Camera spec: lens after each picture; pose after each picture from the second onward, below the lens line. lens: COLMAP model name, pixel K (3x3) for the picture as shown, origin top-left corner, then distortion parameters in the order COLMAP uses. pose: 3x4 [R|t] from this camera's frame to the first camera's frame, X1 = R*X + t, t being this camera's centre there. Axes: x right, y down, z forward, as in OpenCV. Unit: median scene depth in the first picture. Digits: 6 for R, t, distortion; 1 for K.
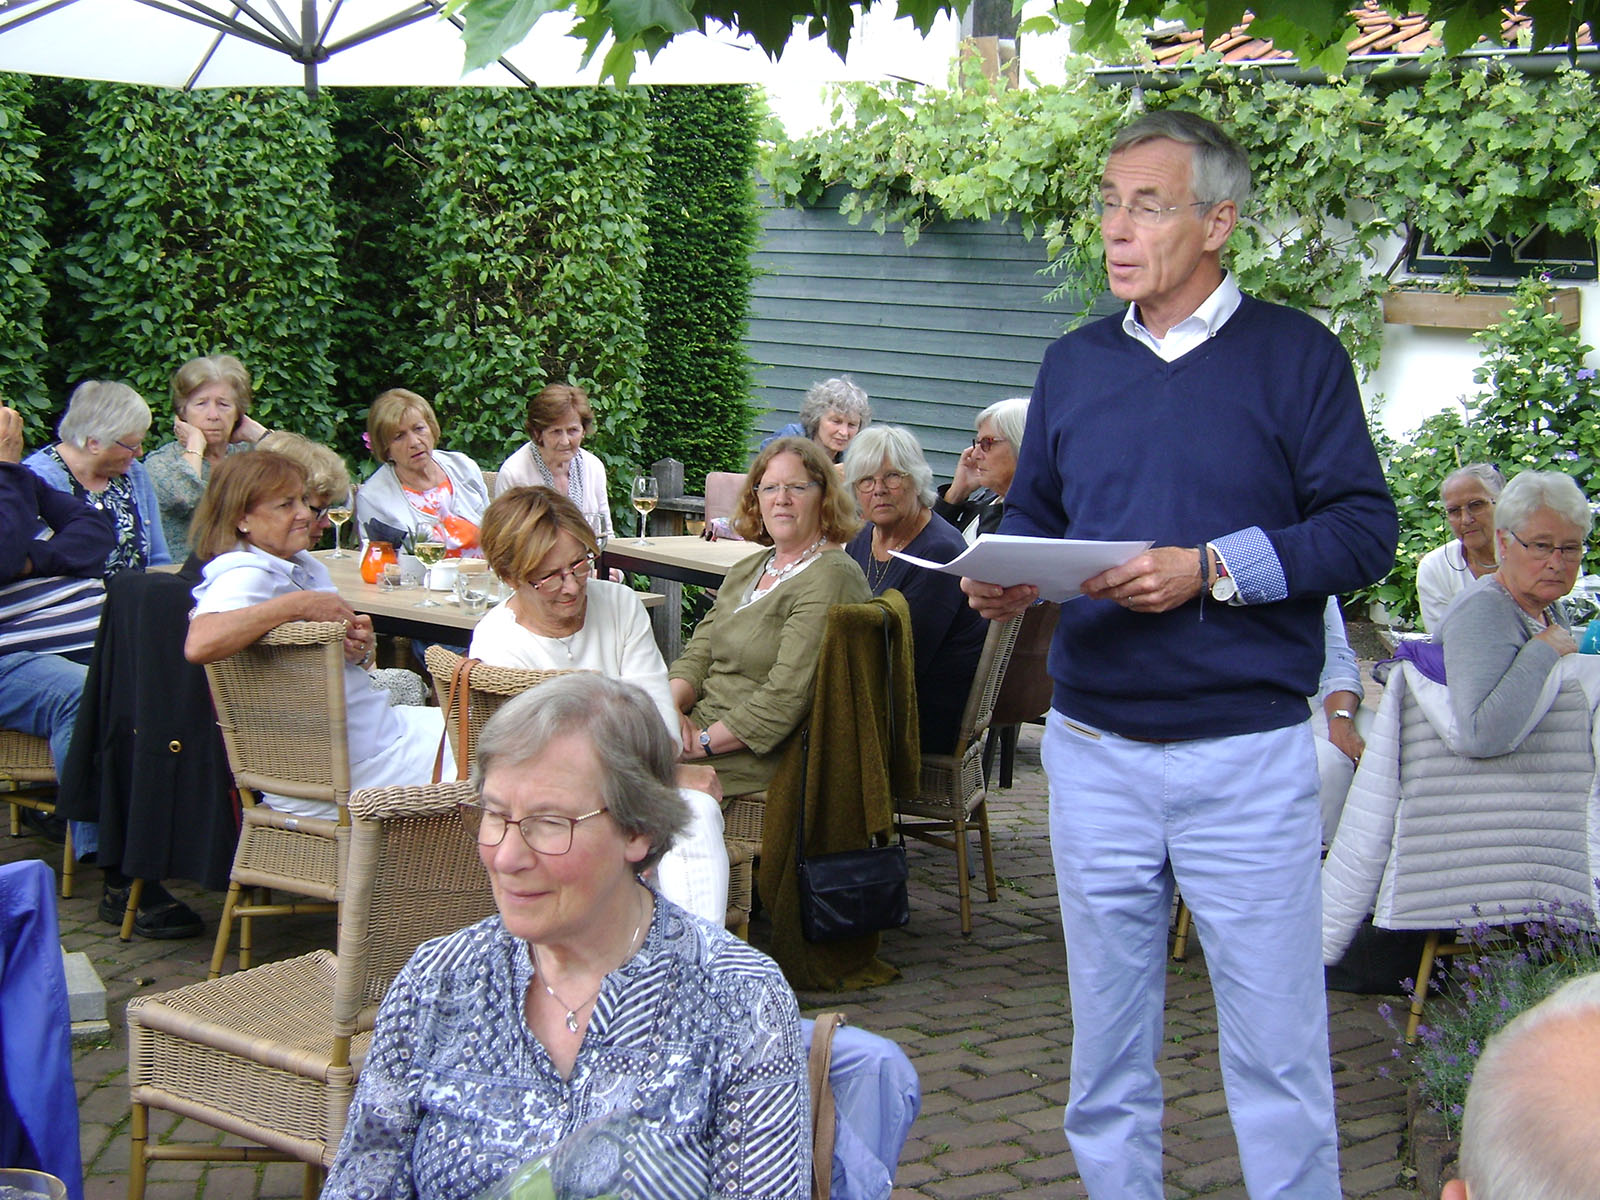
lens RADIAL K [[2925.2, 0, 800.0], [0, 2925.2, 600.0], [0, 0, 1]] dist [-0.022912, -0.239781]
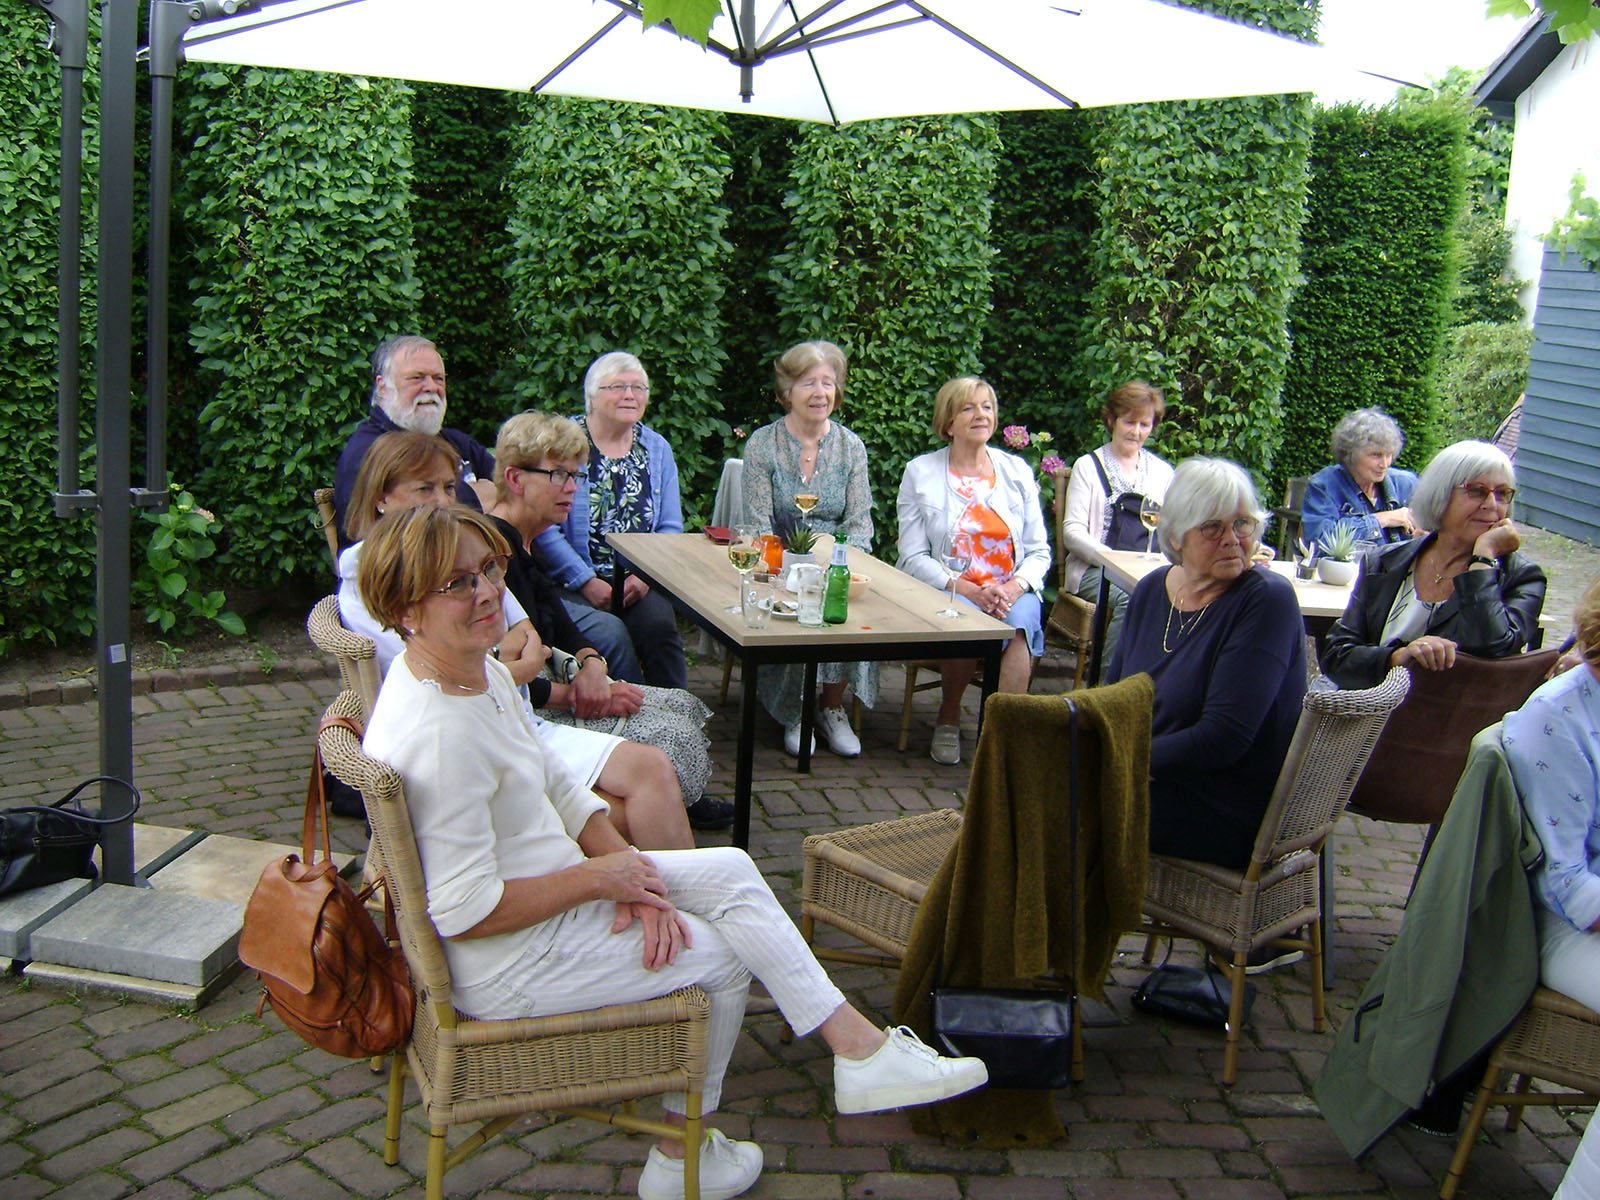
lens RADIAL K [[1680.6, 0, 800.0], [0, 1680.6, 600.0], [0, 0, 1]] dist [-0.192652, 0.160729]
pose [[0.832491, 0.137554, -0.536692, 0.141794], [-0.105041, 0.990307, 0.090881, -0.040343], [0.543990, -0.019283, 0.838870, 0.396610]]
